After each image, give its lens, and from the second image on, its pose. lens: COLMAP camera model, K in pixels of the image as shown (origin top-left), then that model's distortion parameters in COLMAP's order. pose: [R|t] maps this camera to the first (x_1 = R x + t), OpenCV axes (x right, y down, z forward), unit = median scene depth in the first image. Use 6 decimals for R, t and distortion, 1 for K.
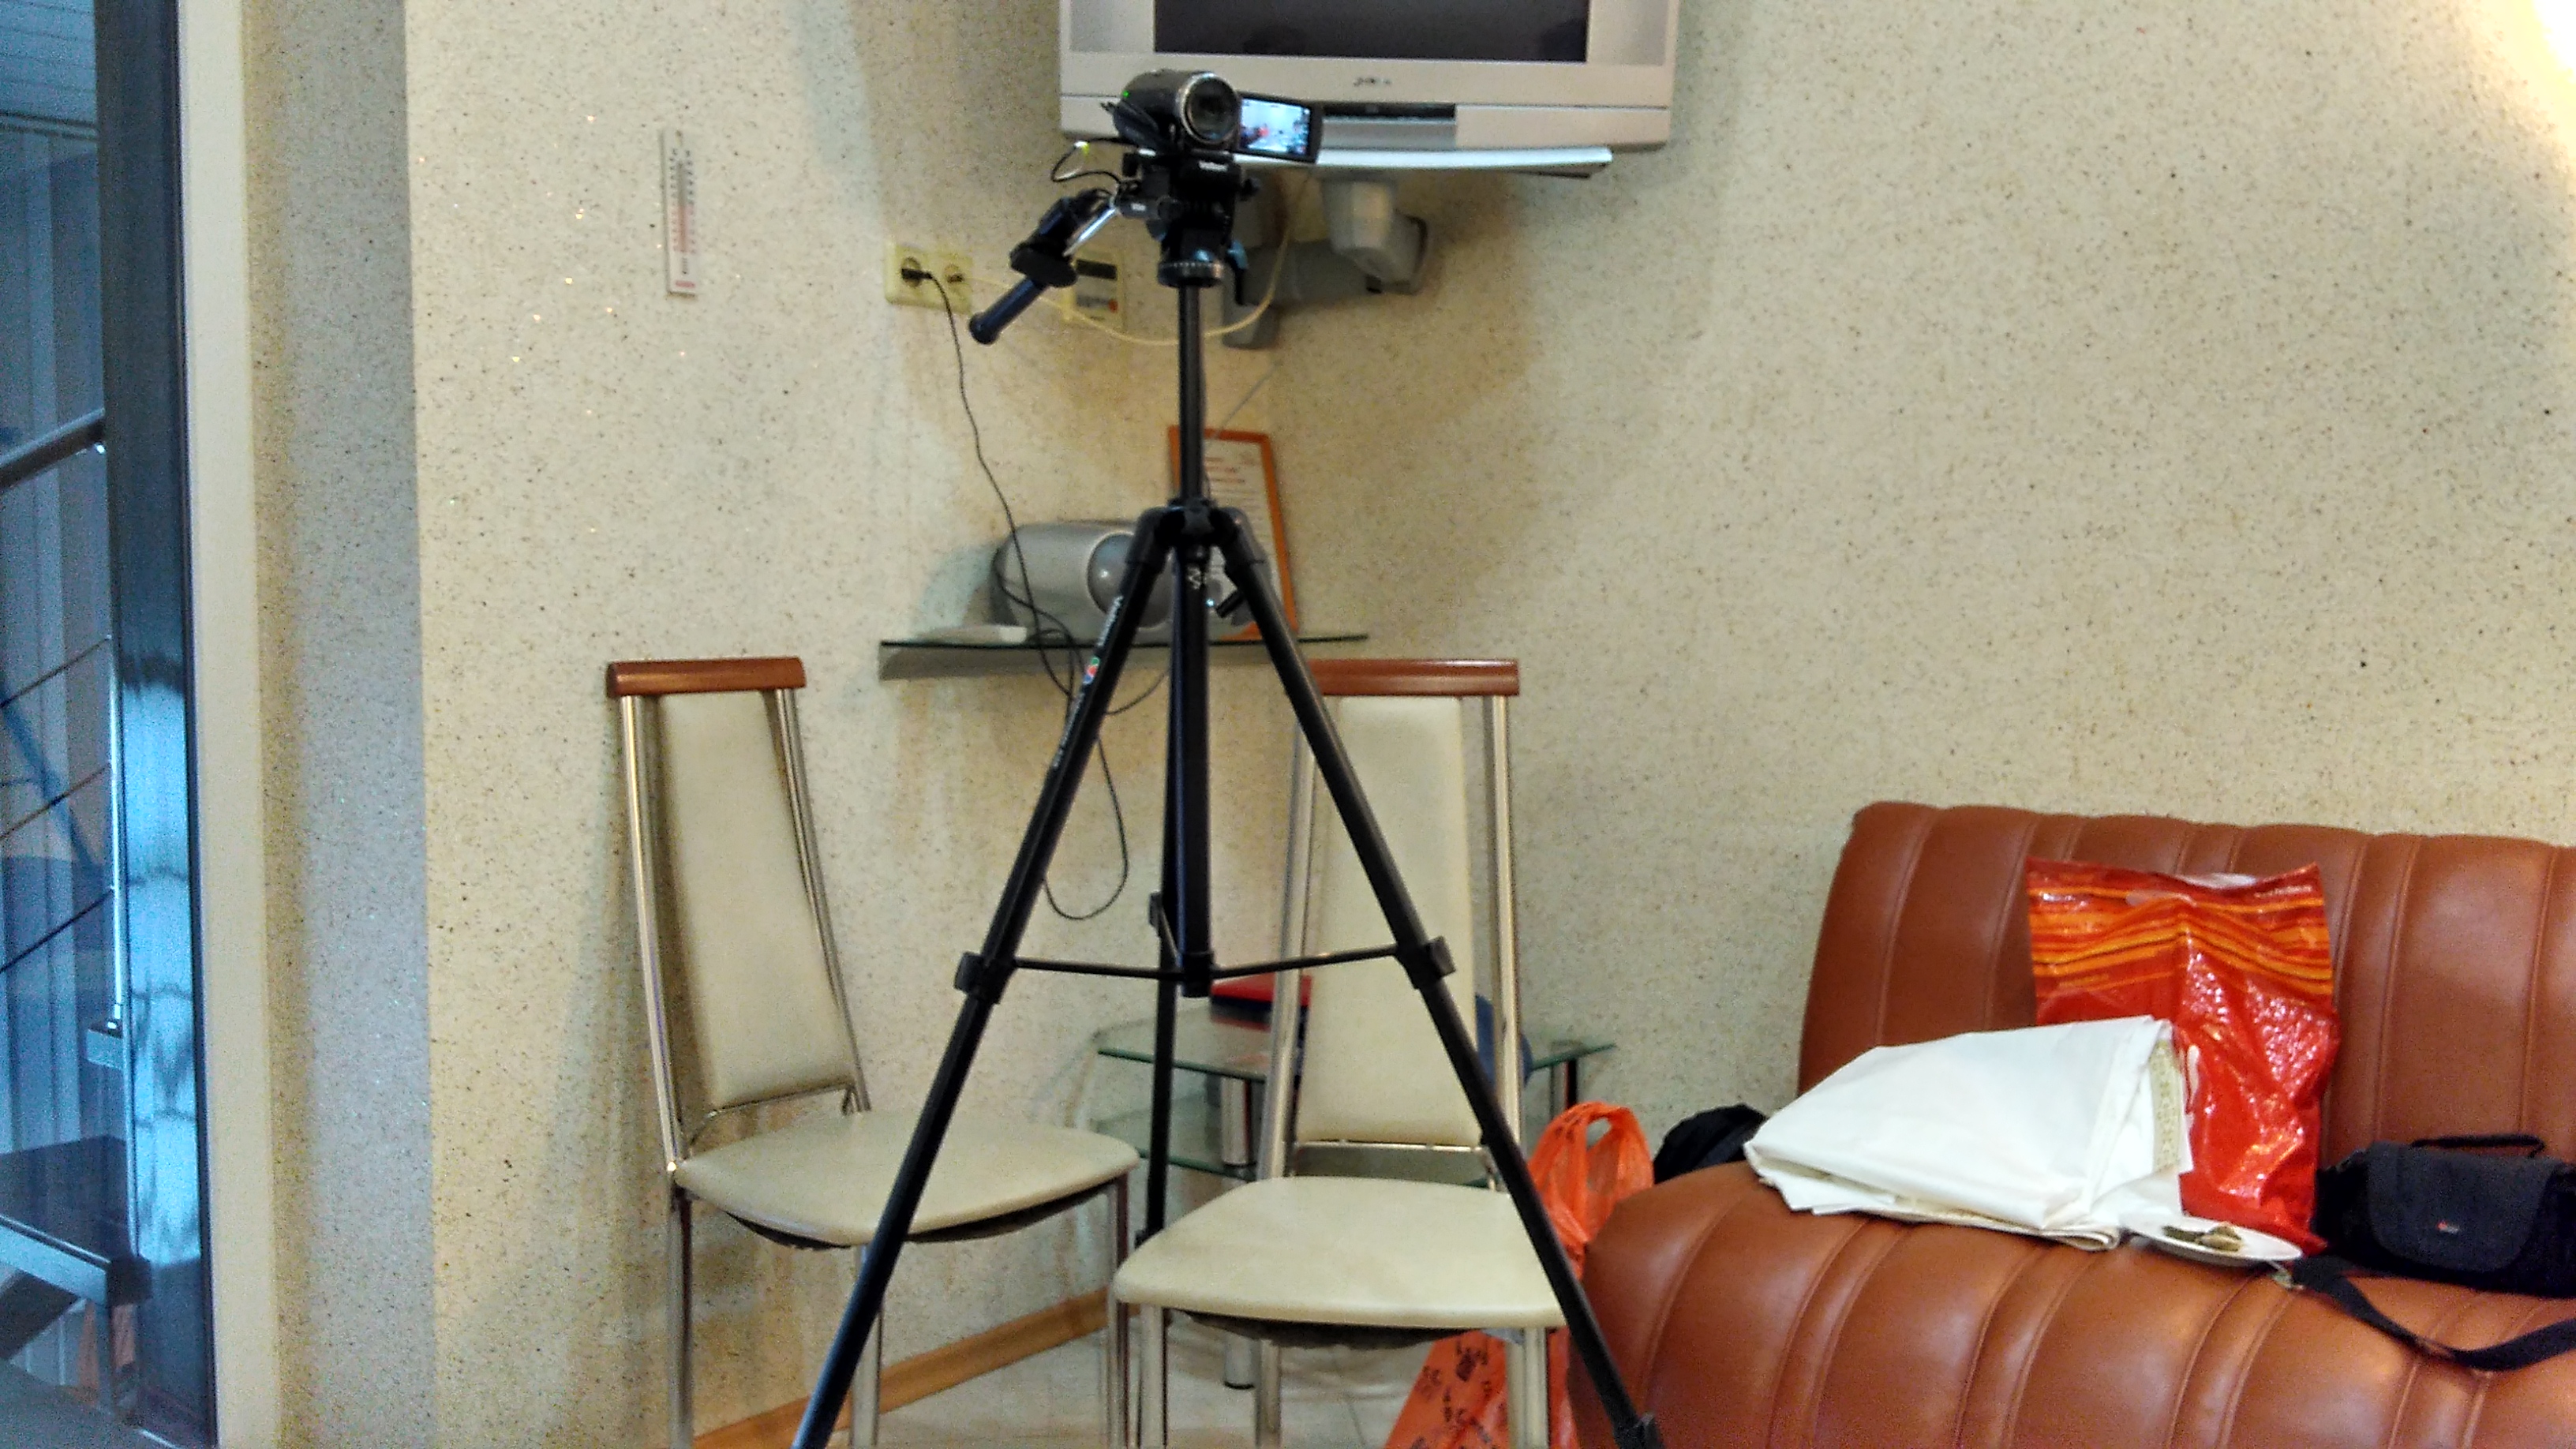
lens RADIAL K [[2190.3, 0, 1276.7], [0, 2190.3, 726.9], [0, 0, 1]] dist [0.122798, -0.221850]
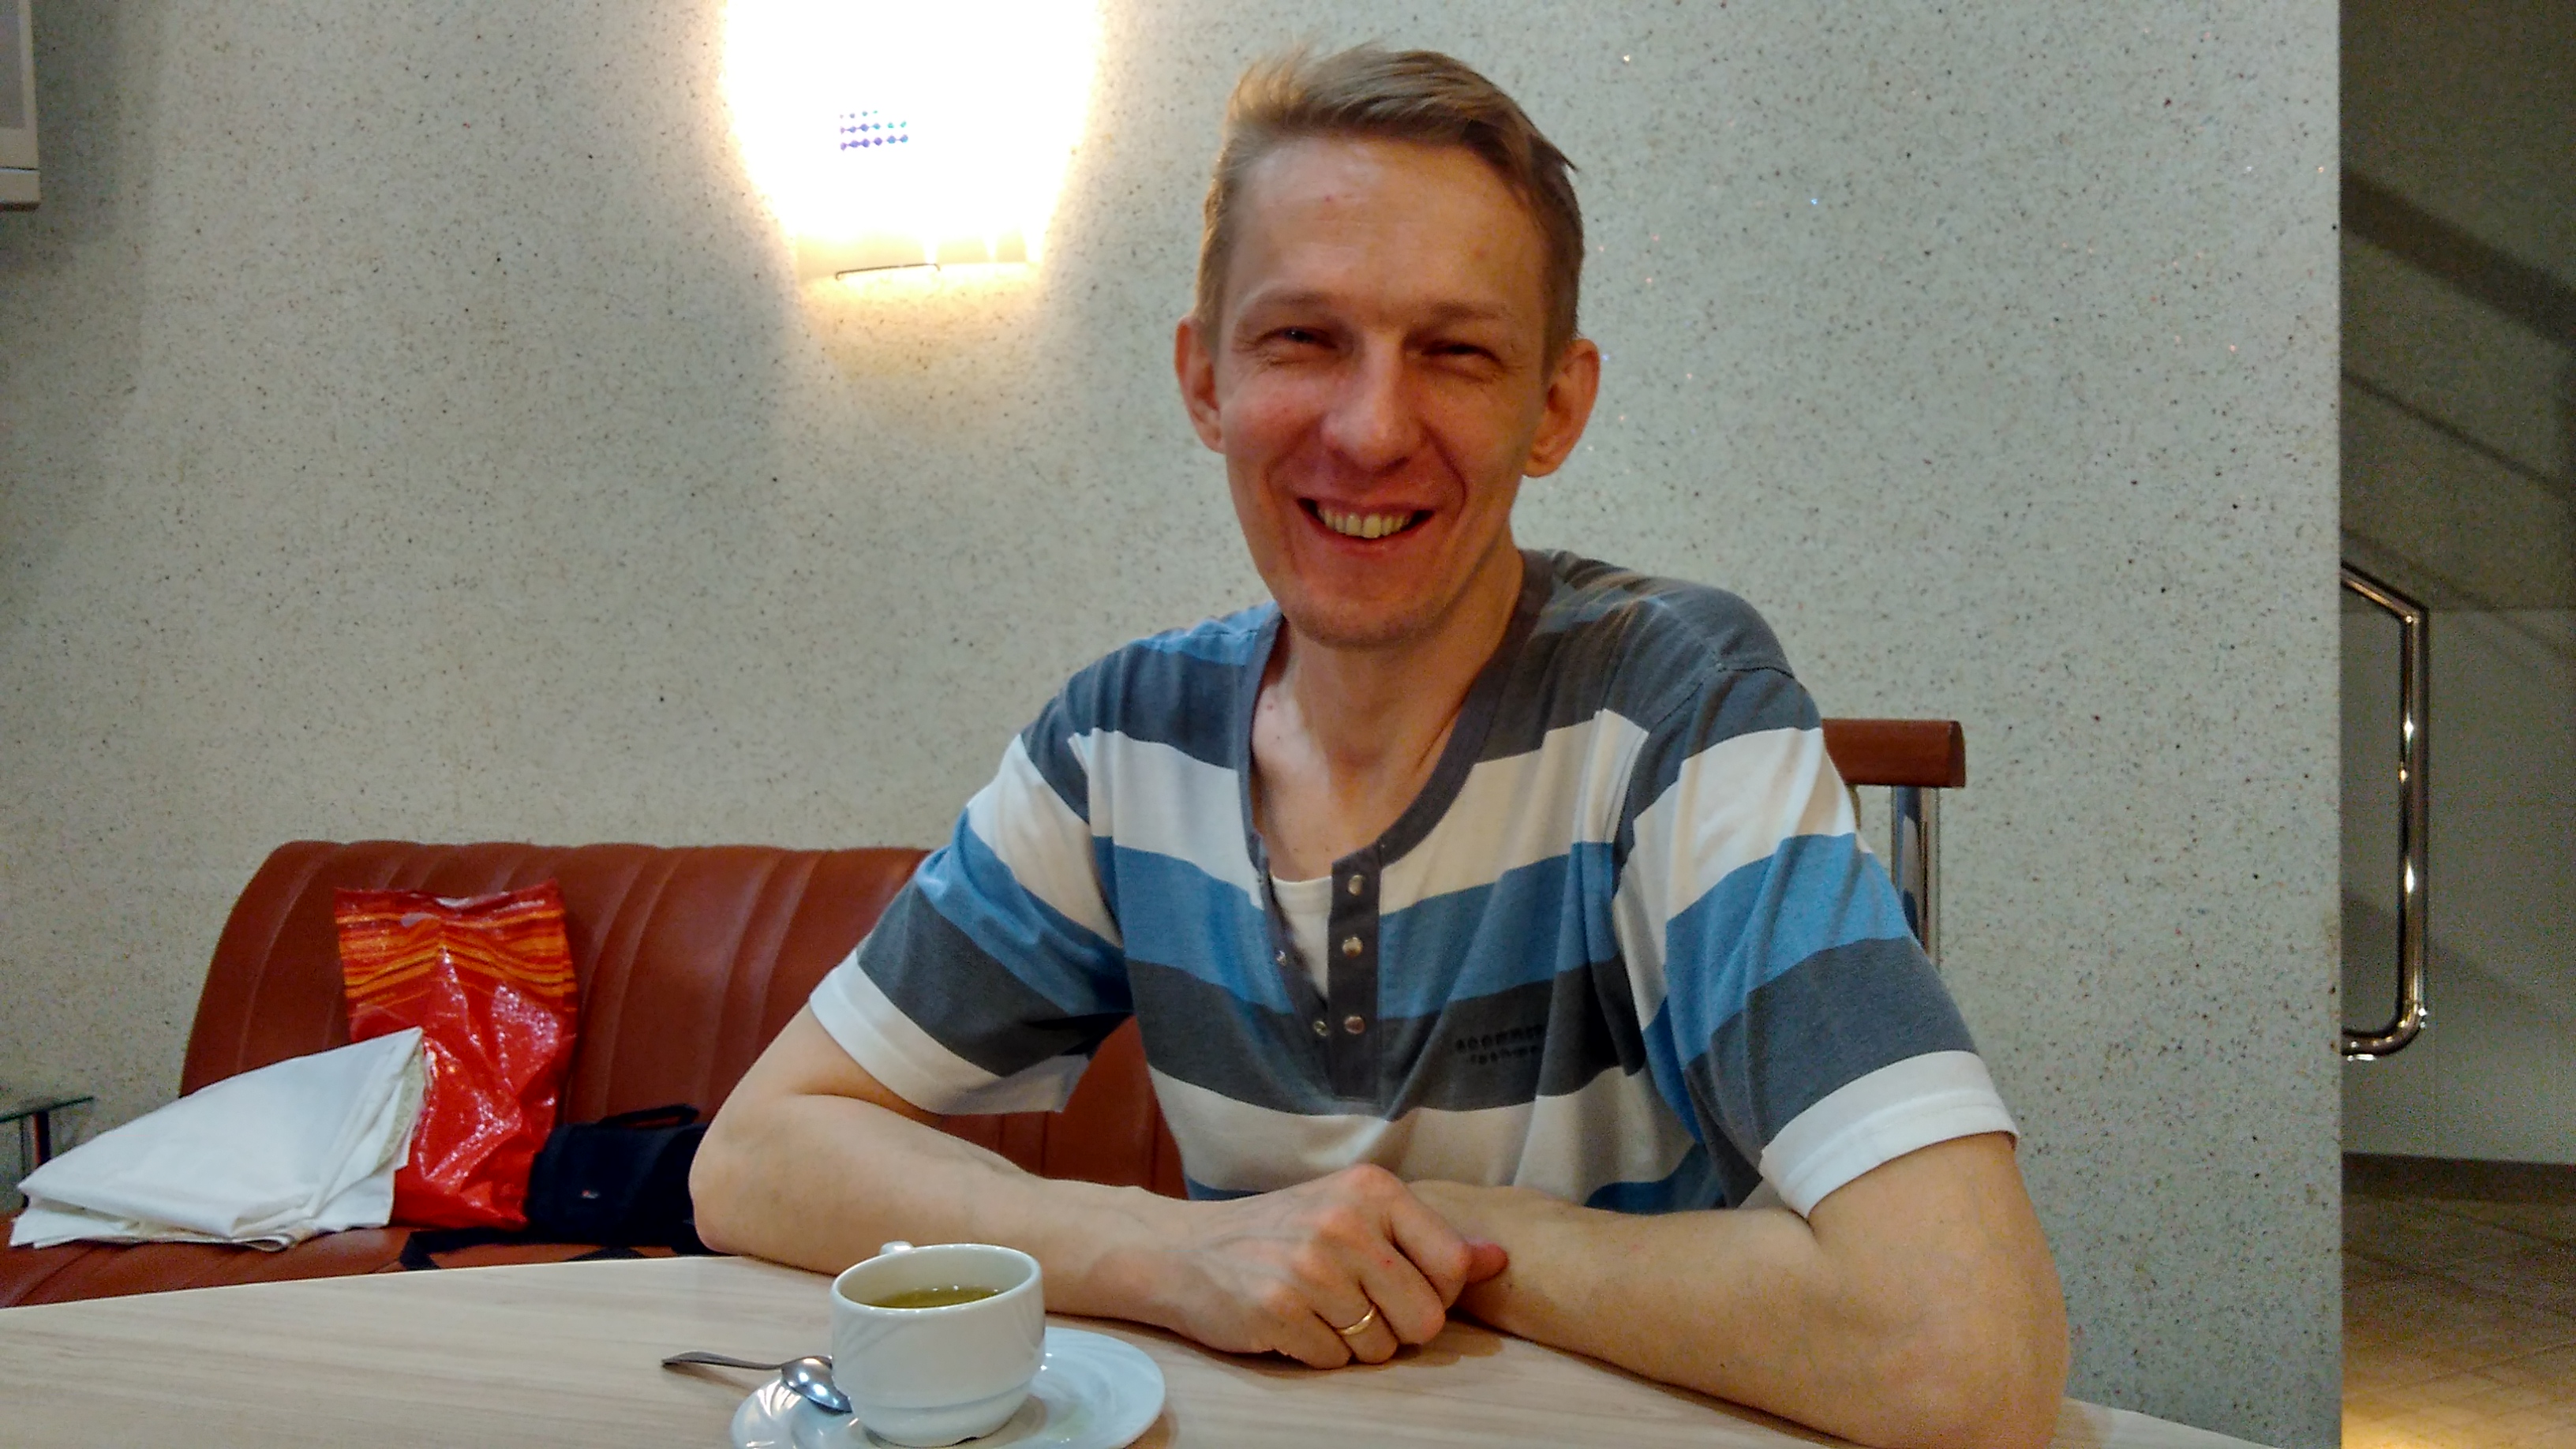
lens RADIAL K [[2190.3, 0, 1293.4], [0, 2190.3, 723.2], [0, 0, 1]] dist [0.122798, -0.221850]
pose [[0.940729, -0.035554, 0.337290, 0.383648], [0.040202, 0.999168, -0.006803, 0.004342], [-0.336768, 0.019960, 0.941376, -0.157361]]
